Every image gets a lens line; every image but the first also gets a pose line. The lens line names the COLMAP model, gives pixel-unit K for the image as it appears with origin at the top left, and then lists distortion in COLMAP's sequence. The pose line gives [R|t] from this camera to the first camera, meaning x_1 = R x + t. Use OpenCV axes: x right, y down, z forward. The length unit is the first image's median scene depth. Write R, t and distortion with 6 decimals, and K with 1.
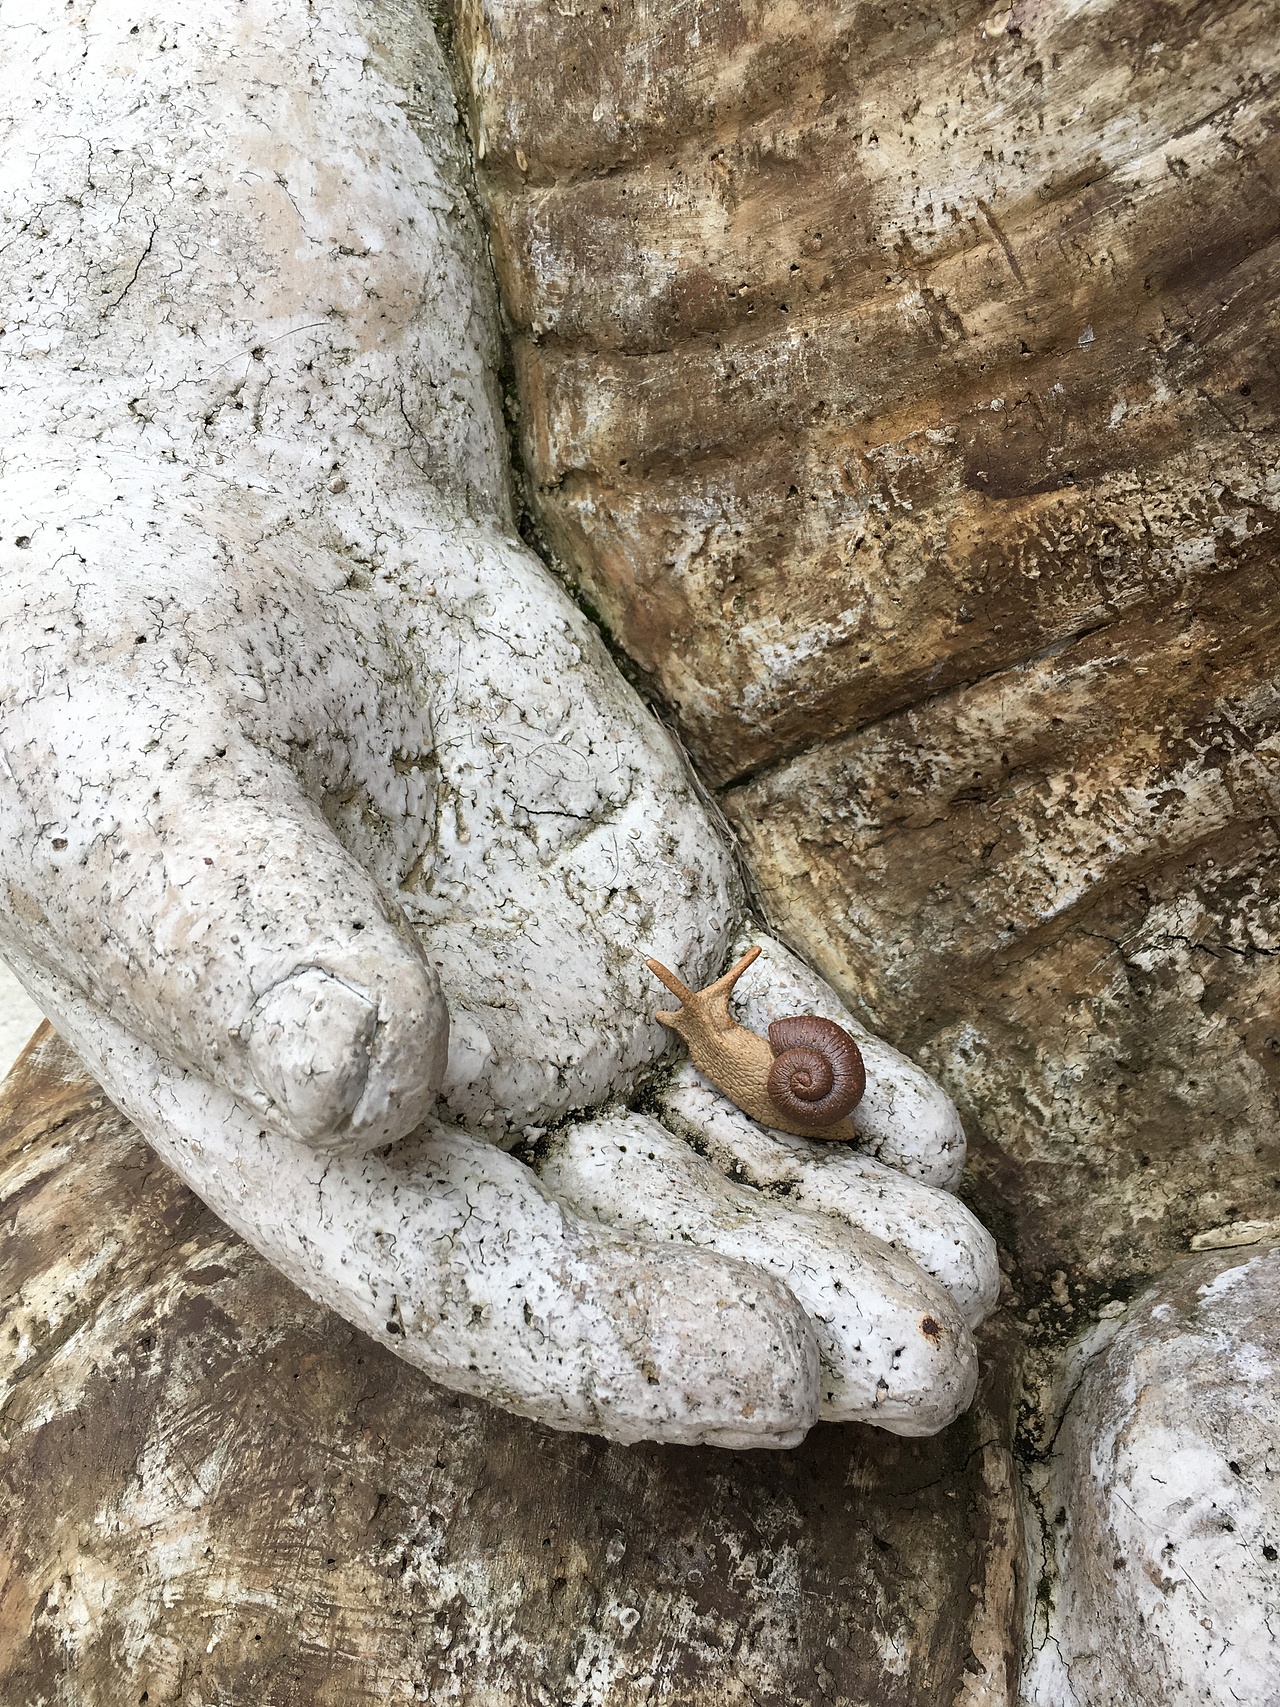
lens RADIAL K [[1408.7, 0, 640.3], [0, 1408.7, 857.9], [0, 0, 1]] dist [0.024272, -0.013871]
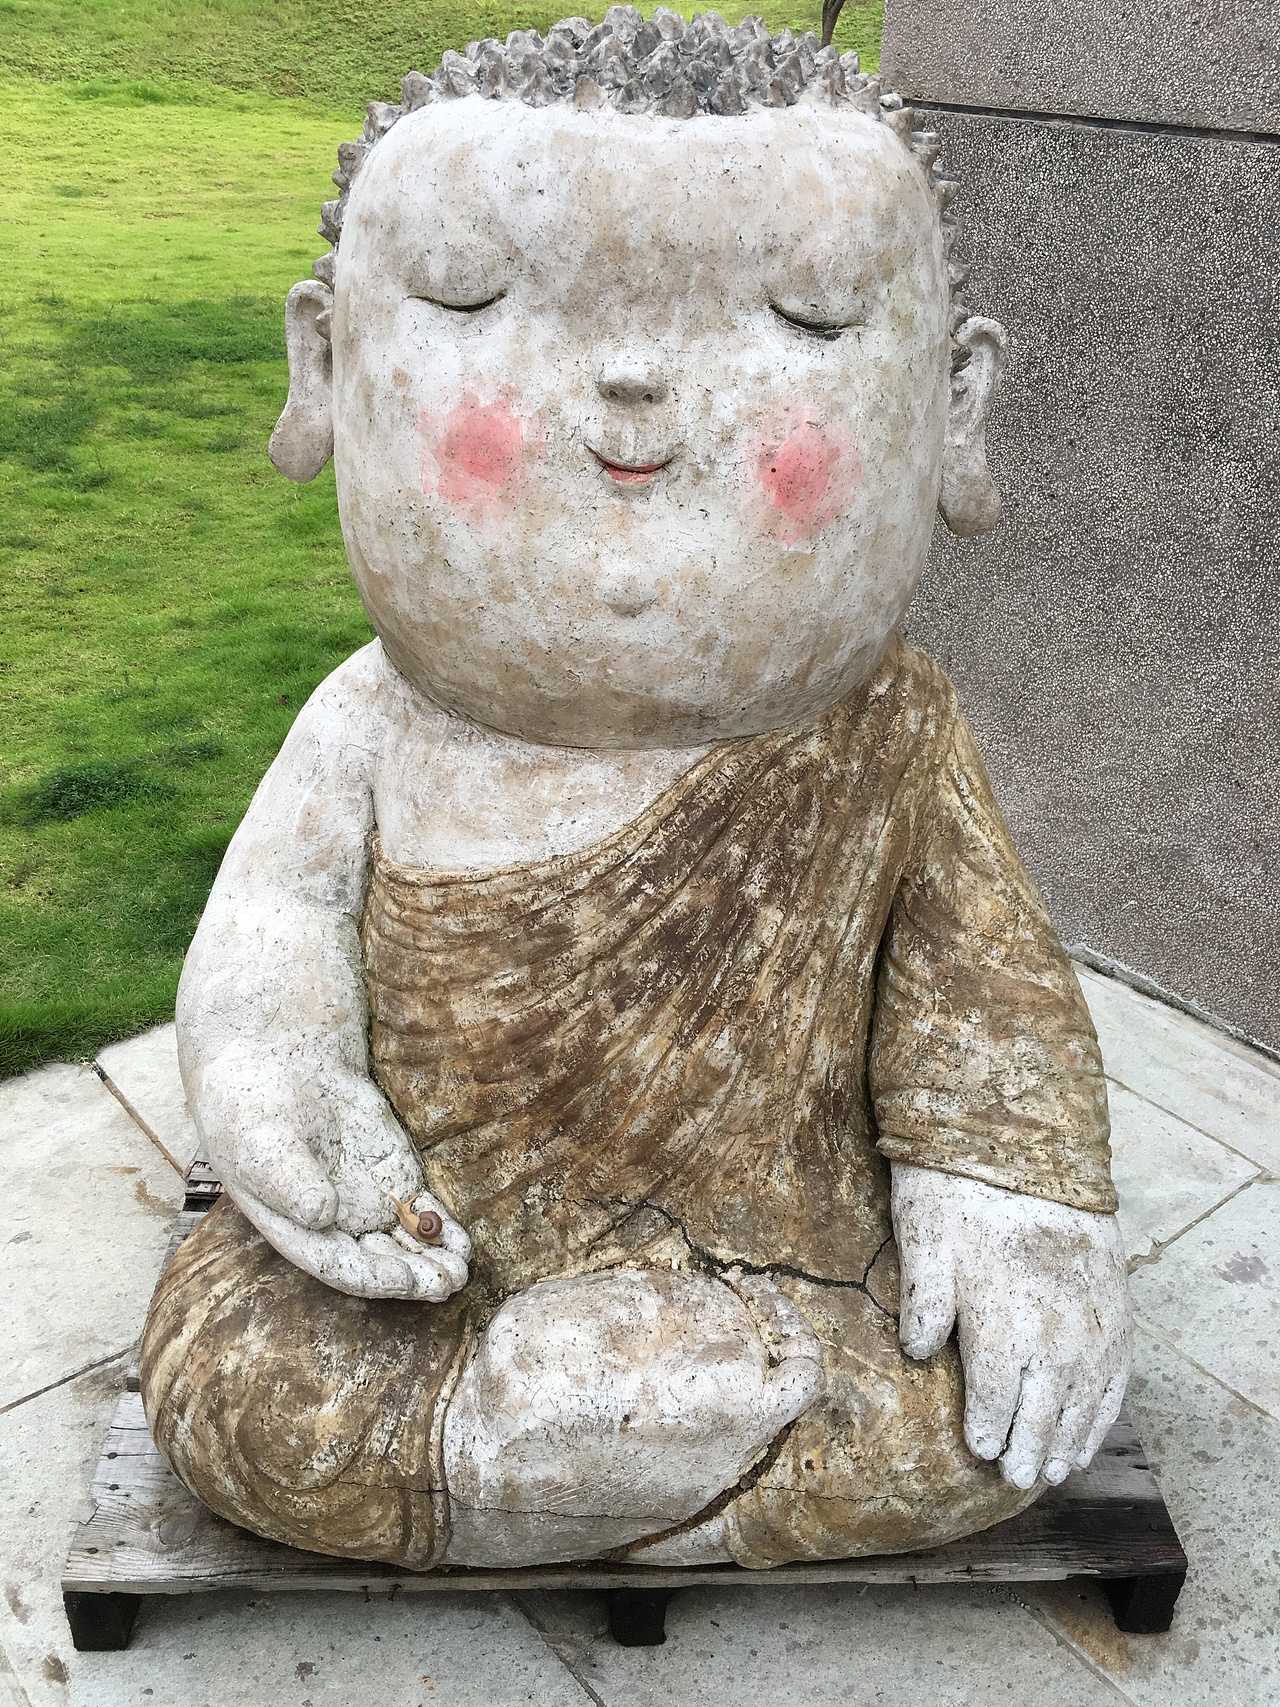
lens RADIAL K [[1408.7, 0, 646.9], [0, 1408.7, 845.6], [0, 0, 1]] dist [0.024272, -0.013871]
pose [[0.996615, 0.047872, 0.066840, 0.403447], [-0.031062, 0.971981, -0.232997, 0.018123], [-0.076122, 0.230132, 0.970178, -3.071350]]
